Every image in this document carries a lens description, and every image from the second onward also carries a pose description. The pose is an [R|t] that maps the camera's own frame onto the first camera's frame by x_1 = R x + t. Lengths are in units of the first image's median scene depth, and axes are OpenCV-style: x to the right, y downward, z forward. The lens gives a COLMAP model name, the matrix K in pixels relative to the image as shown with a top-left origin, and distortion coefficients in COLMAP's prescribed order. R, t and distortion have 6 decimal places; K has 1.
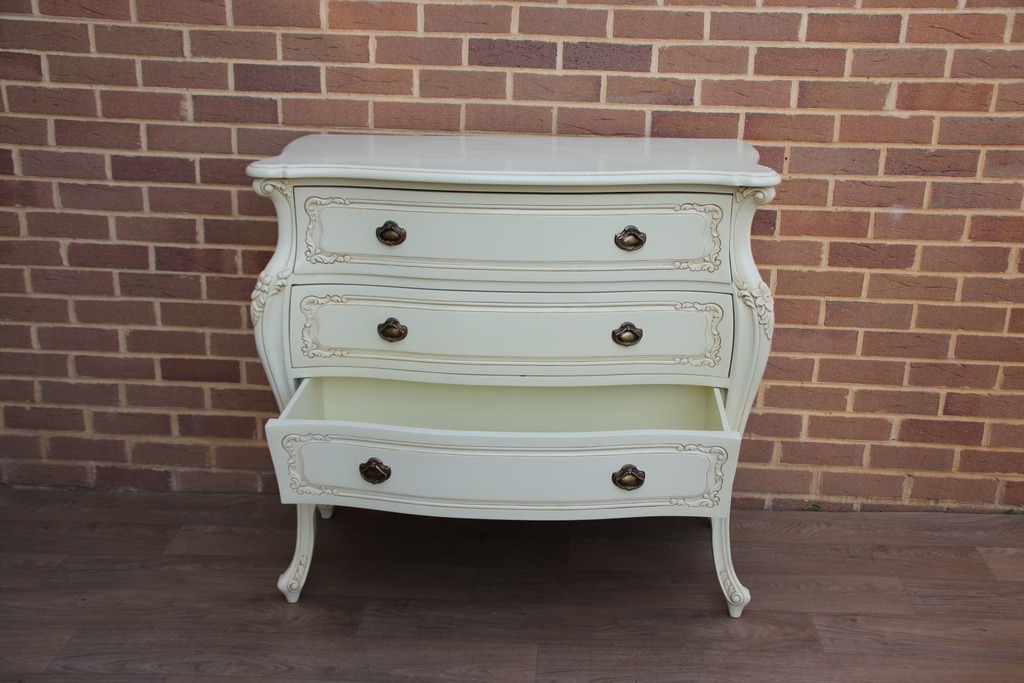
lens RADIAL K [[1184.6, 0, 510.7], [0, 1184.6, 358.5], [0, 0, 1]] dist [-0.005938, 0.337988]
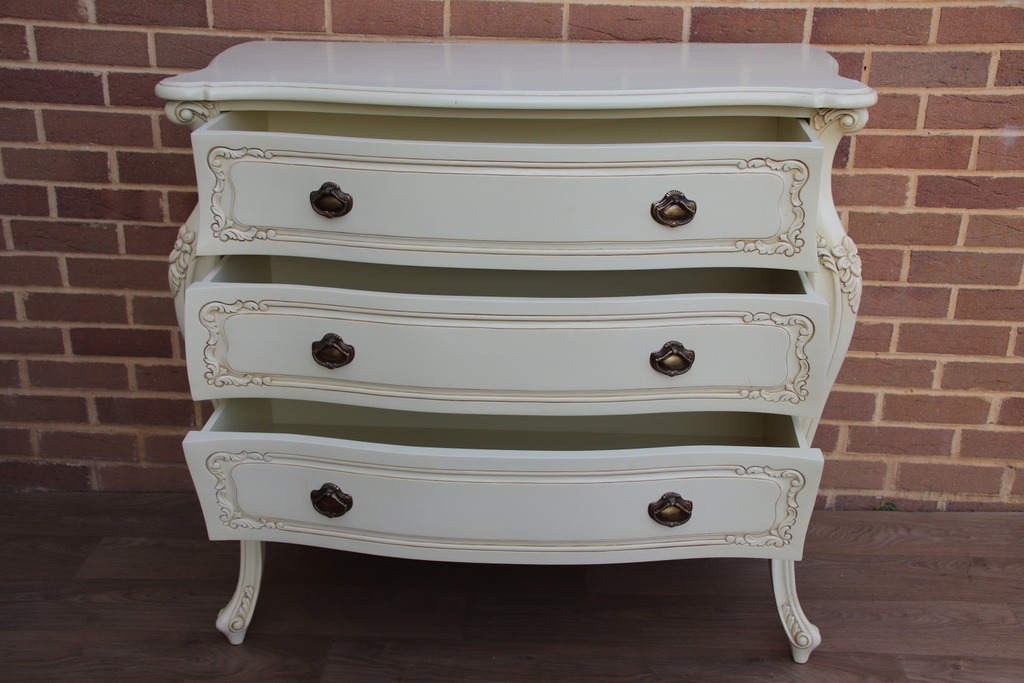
lens RADIAL K [[1249.8, 0, 507.7], [0, 1249.8, 357.3], [0, 0, 1]] dist [-0.010306, 0.503575]
pose [[0.999959, -0.008322, 0.003623, -0.005371], [0.008092, 0.998205, 0.059334, -0.030096], [-0.004110, -0.059302, 0.998232, 0.167096]]
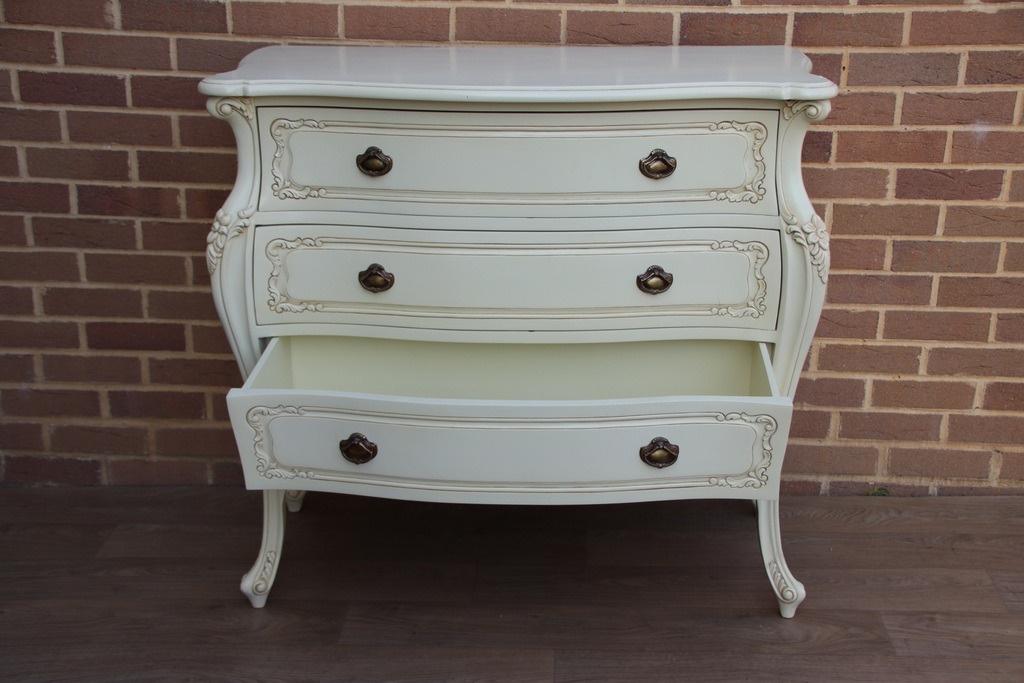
lens RADIAL K [[1504.5, 0, 512.9], [0, 1504.5, 362.7], [0, 0, 1]] dist [0.100685, 0.734797]
pose [[0.999798, -0.014307, 0.014131, -0.016353], [0.014140, 0.999830, 0.011829, 0.020731], [-0.014298, -0.011627, 0.999830, -0.061223]]
